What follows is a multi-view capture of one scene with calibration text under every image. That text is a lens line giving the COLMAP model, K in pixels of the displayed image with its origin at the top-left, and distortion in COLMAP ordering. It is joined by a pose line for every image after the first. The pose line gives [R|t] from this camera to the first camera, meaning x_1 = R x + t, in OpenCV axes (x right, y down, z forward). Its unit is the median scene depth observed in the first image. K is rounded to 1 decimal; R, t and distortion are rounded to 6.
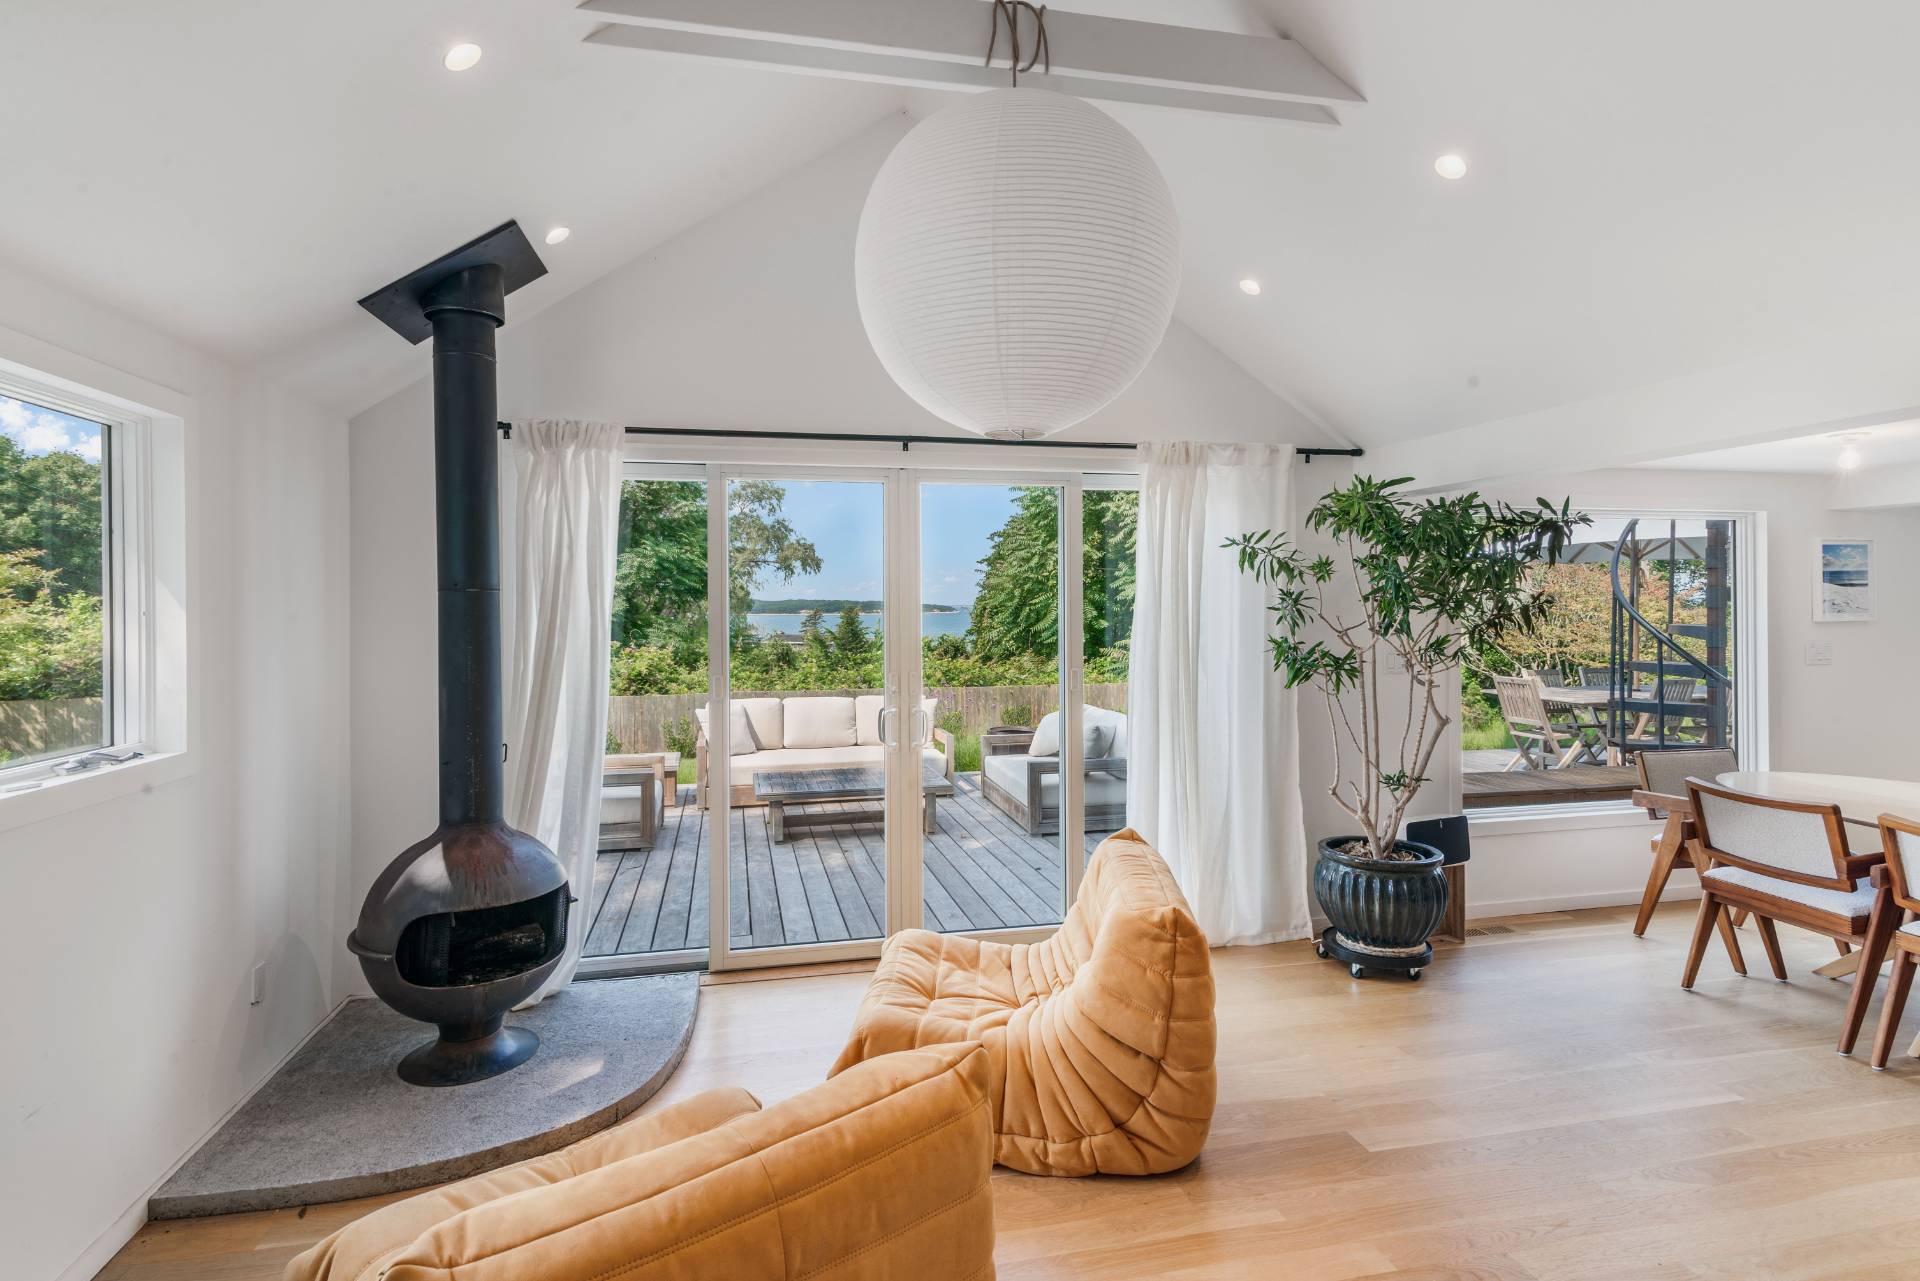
lens RADIAL K [[919.9, 0, 928.9], [0, 919.9, 609.0], [0, 0, 1]] dist [-0.001383, -0.000119]
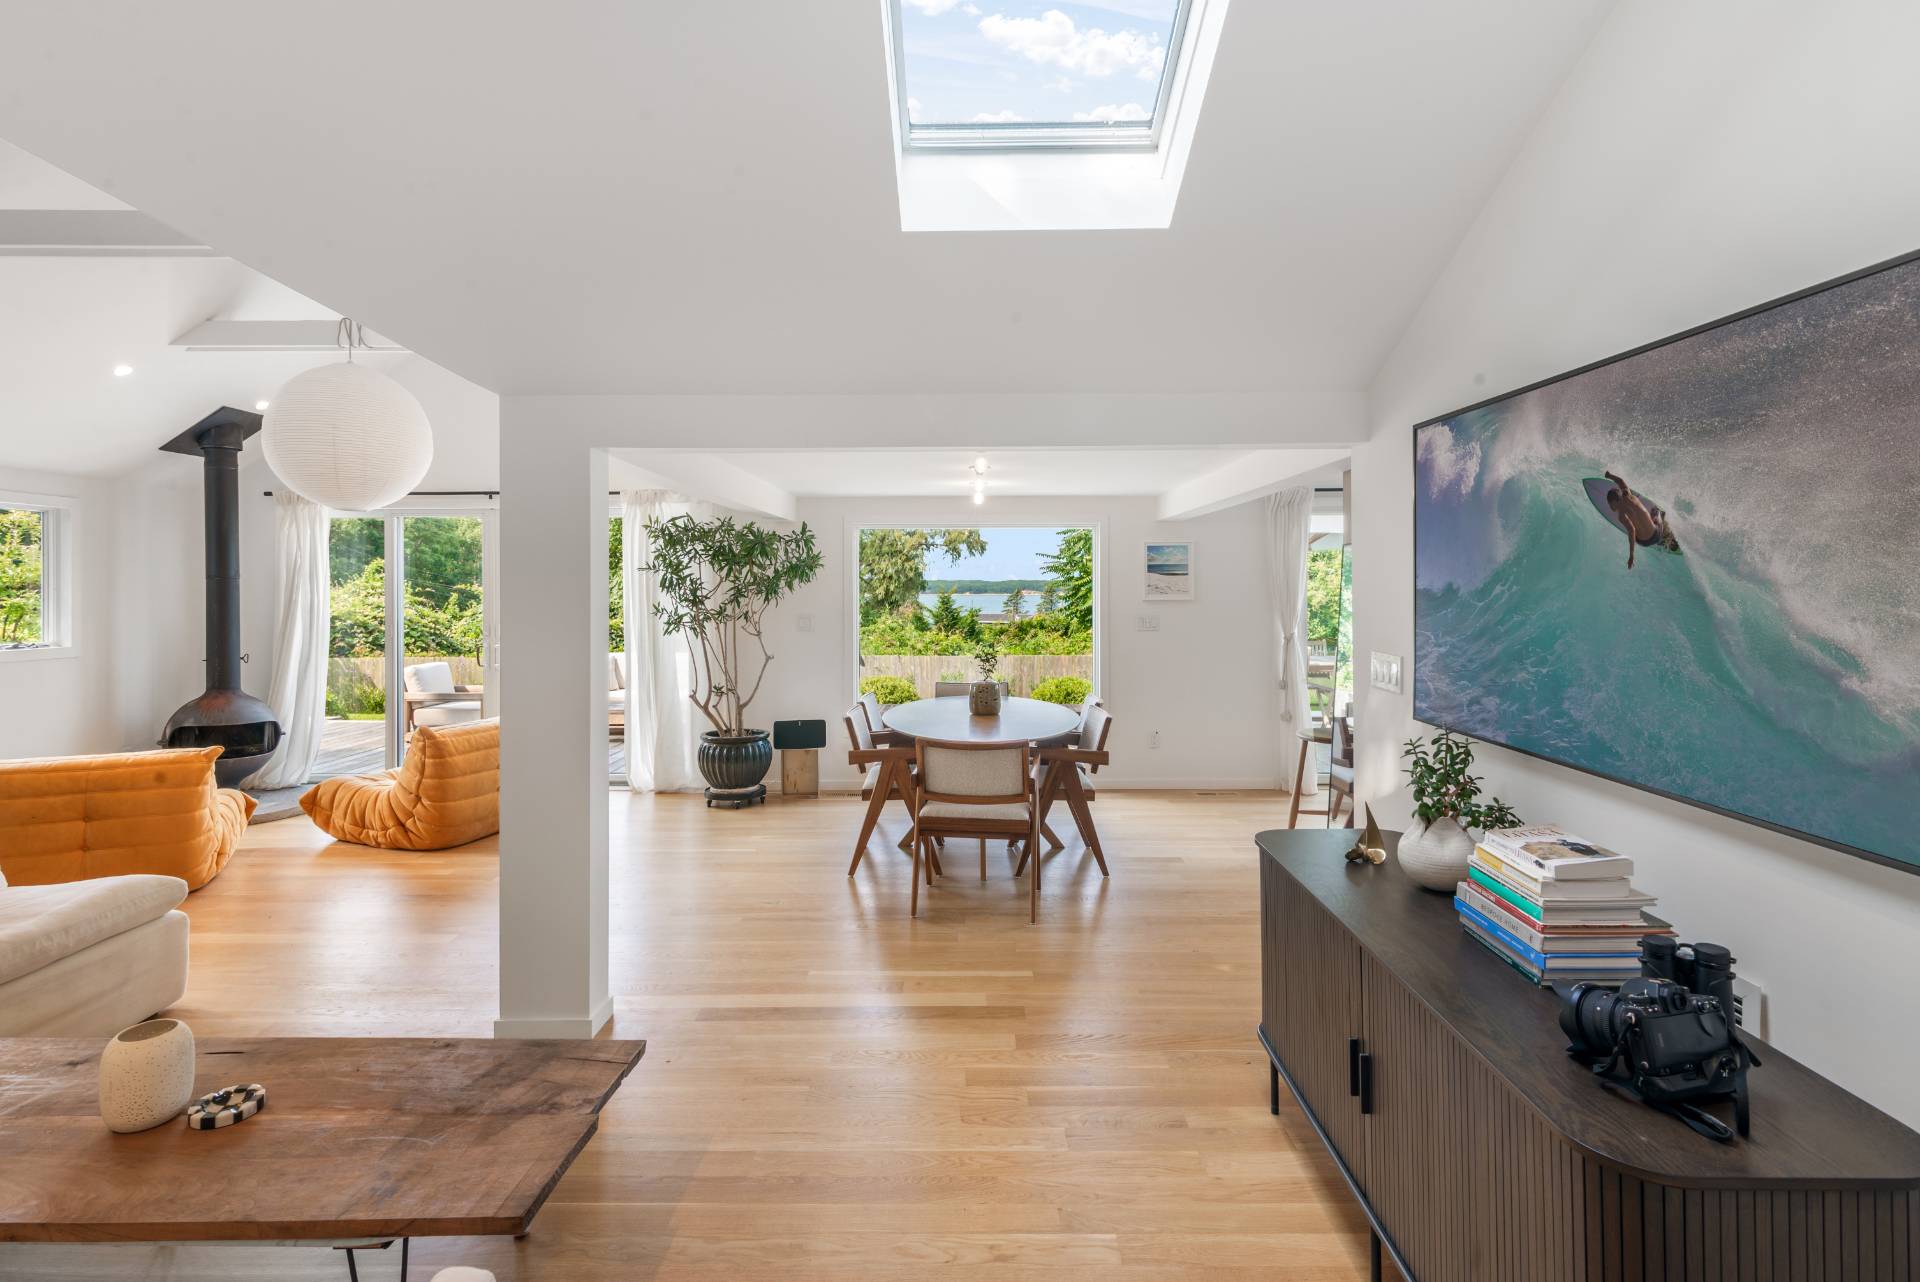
lens RADIAL K [[886.3, 0, 945.6], [0, 886.3, 586.8], [0, 0, 1]] dist [-0.033543, 0.000057]
pose [[0.984731, 0.004176, -0.174035, 1.088359], [-0.004800, 0.999983, -0.003168, -0.001129], [0.174019, 0.003955, 0.984734, -0.483522]]
